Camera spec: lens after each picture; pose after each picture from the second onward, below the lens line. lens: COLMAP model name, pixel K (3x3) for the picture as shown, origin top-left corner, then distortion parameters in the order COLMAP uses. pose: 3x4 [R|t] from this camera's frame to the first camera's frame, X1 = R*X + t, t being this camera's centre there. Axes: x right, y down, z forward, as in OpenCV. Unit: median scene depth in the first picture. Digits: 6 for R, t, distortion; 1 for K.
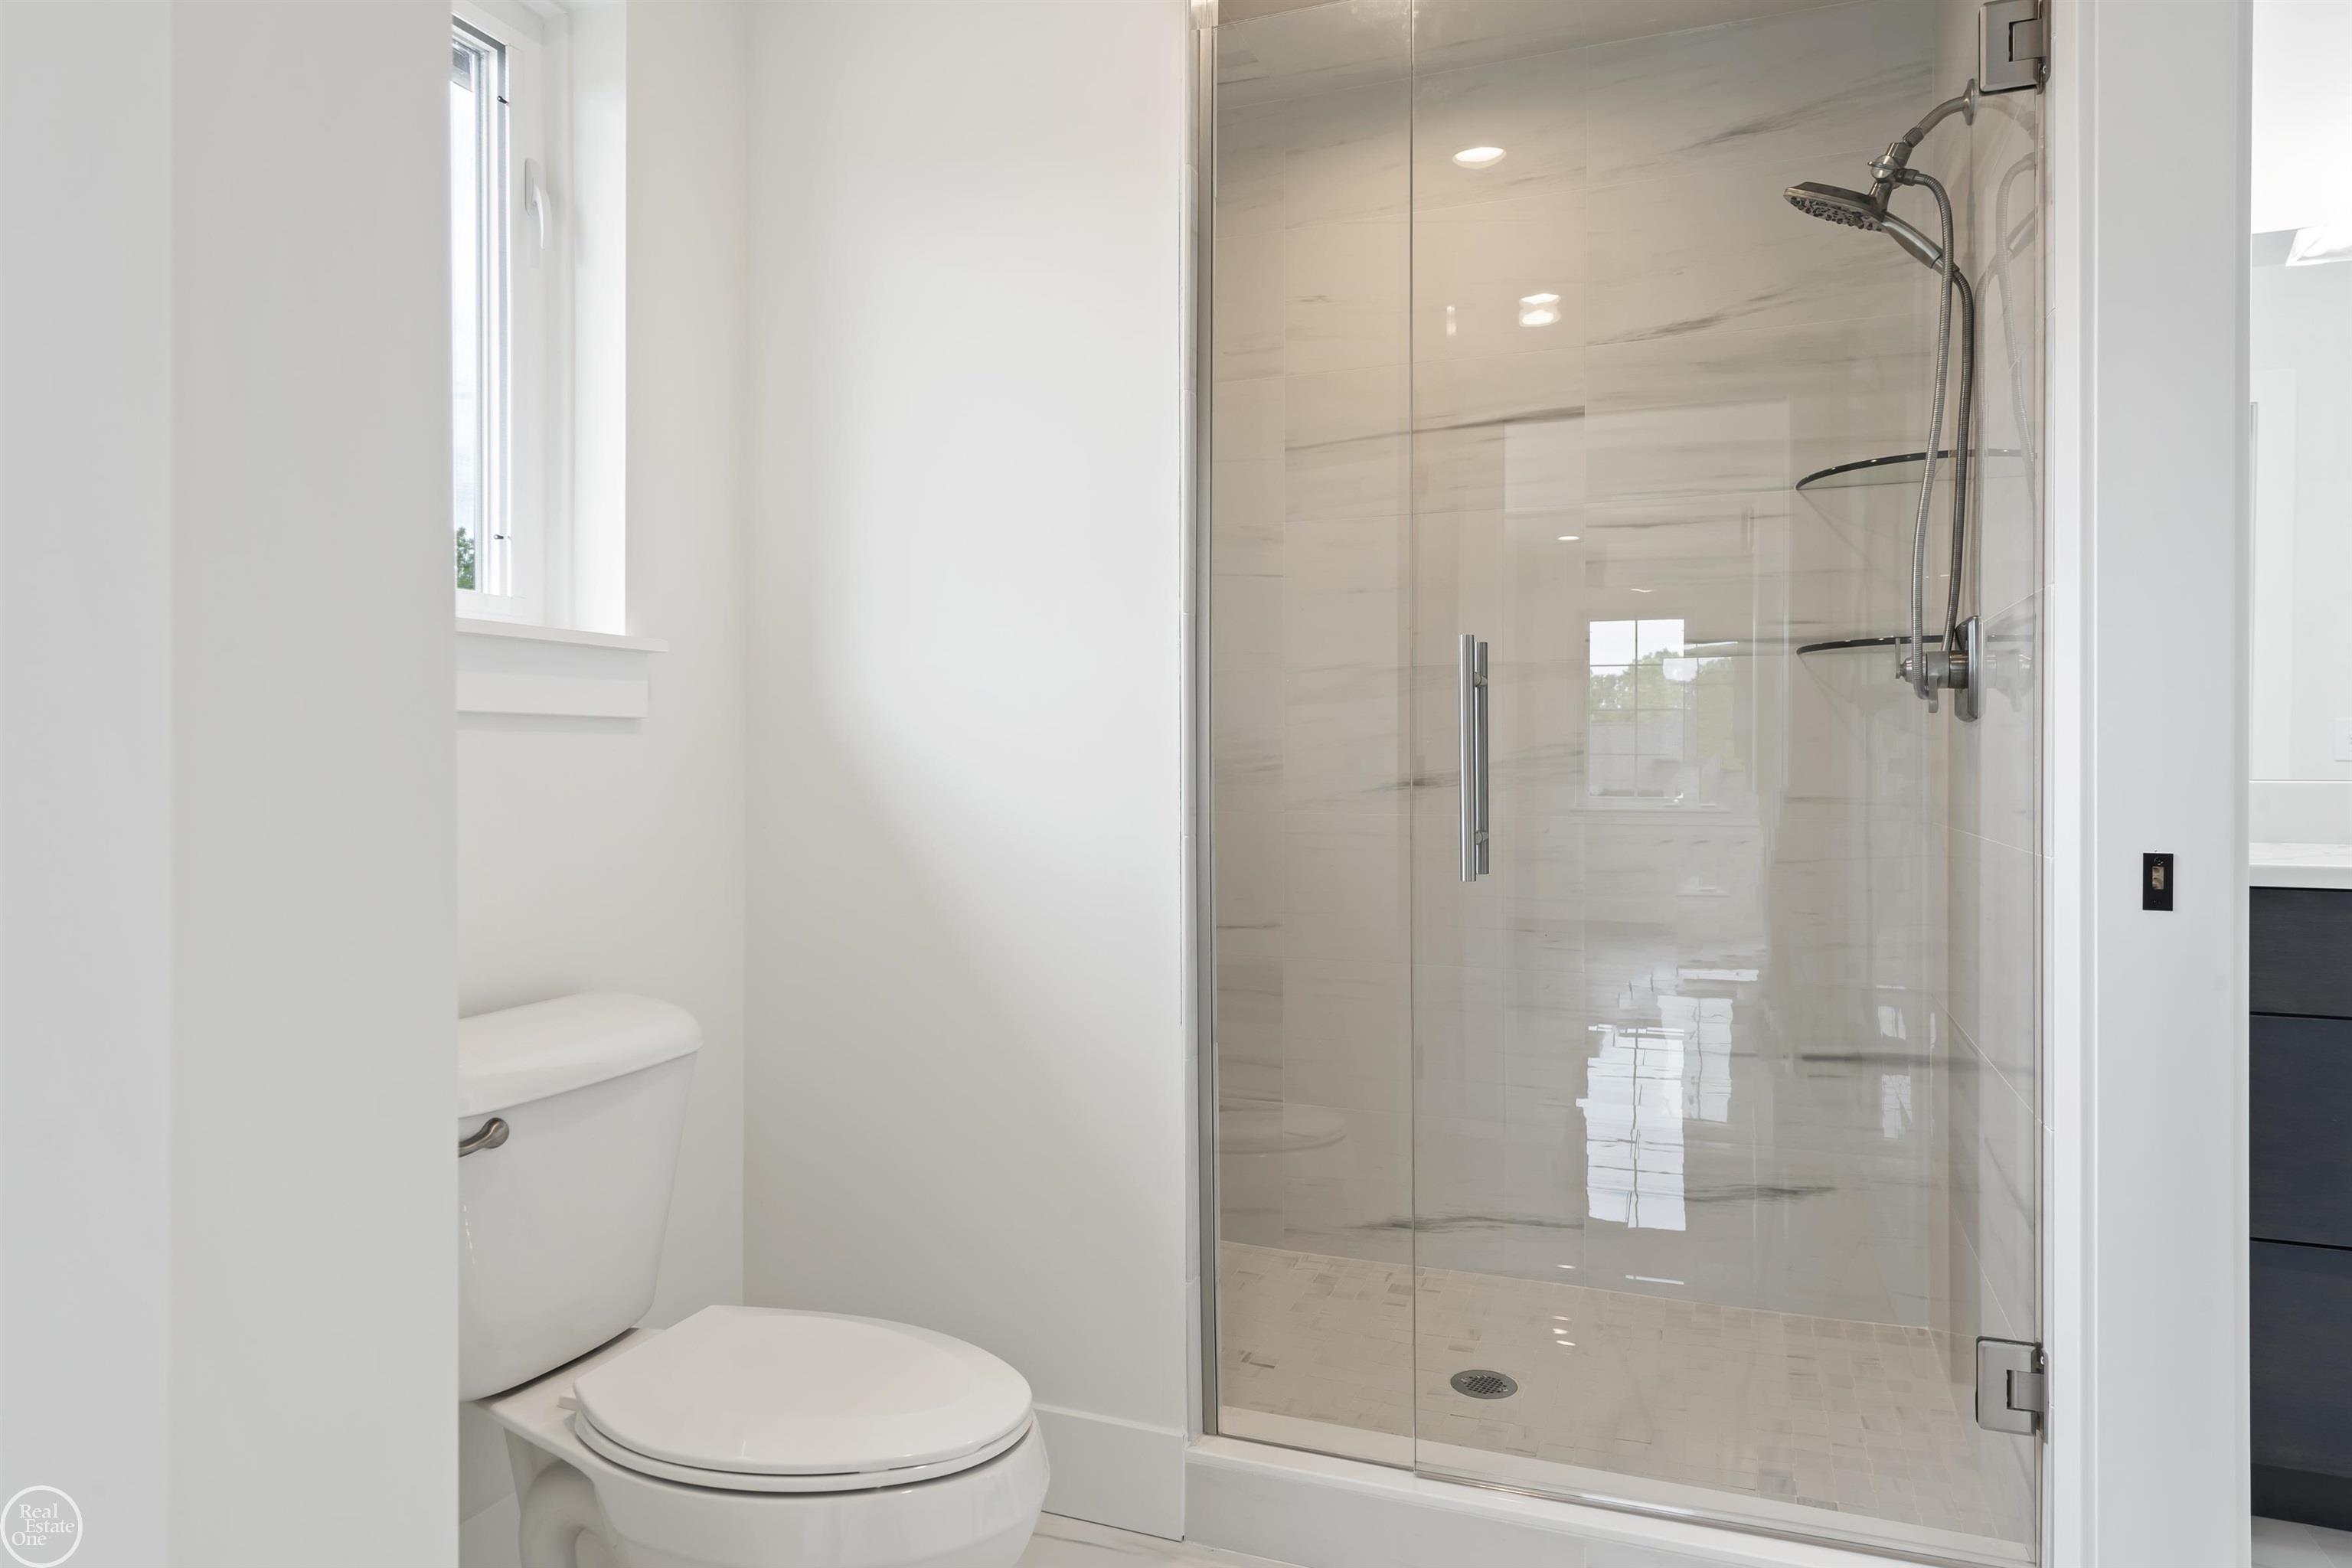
lens RADIAL K [[1404.2, 0, 1184.7], [0, 1404.2, 785.1], [0, 0, 1]] dist [0.010951, -0.000562]
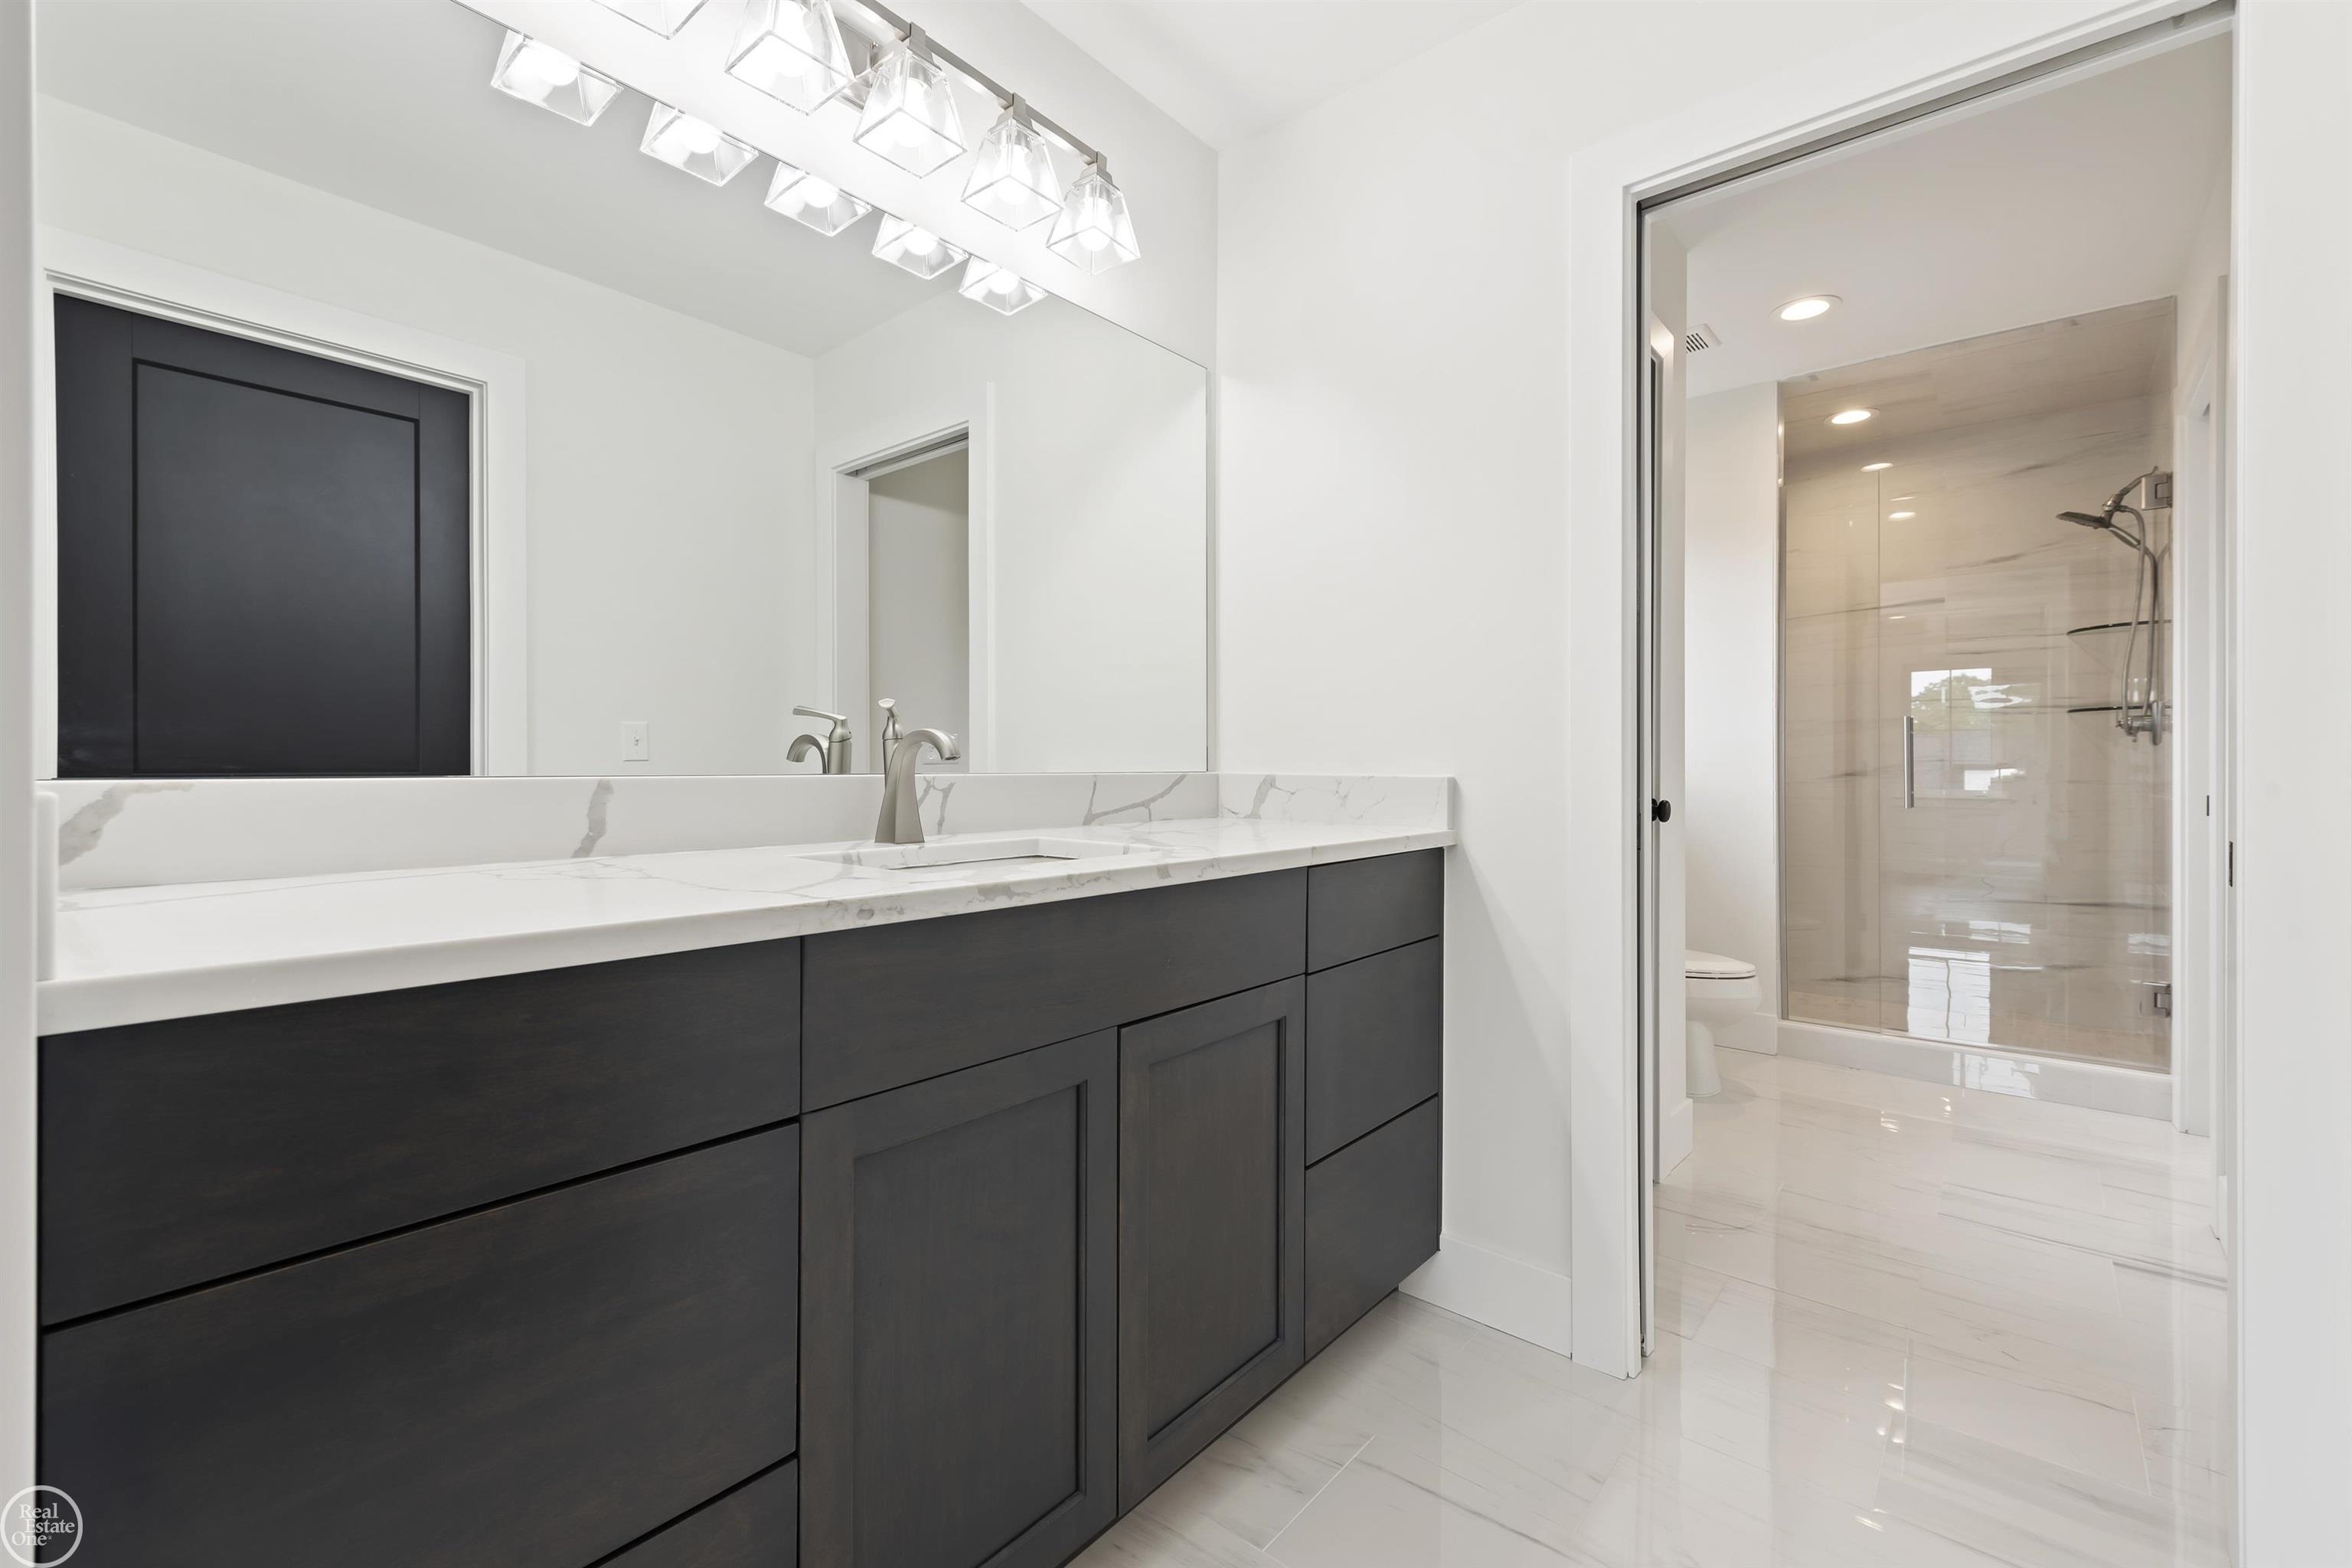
lens RADIAL K [[1045.2, 0, 1159.9], [0, 1045.2, 781.8], [0, 0, 1]] dist [0.004460, -0.001611]
pose [[0.949043, 0.003861, -0.315122, -0.422914], [-0.004803, 0.999986, -0.002214, 0.023715], [0.315109, 0.003615, 0.949049, -1.082882]]
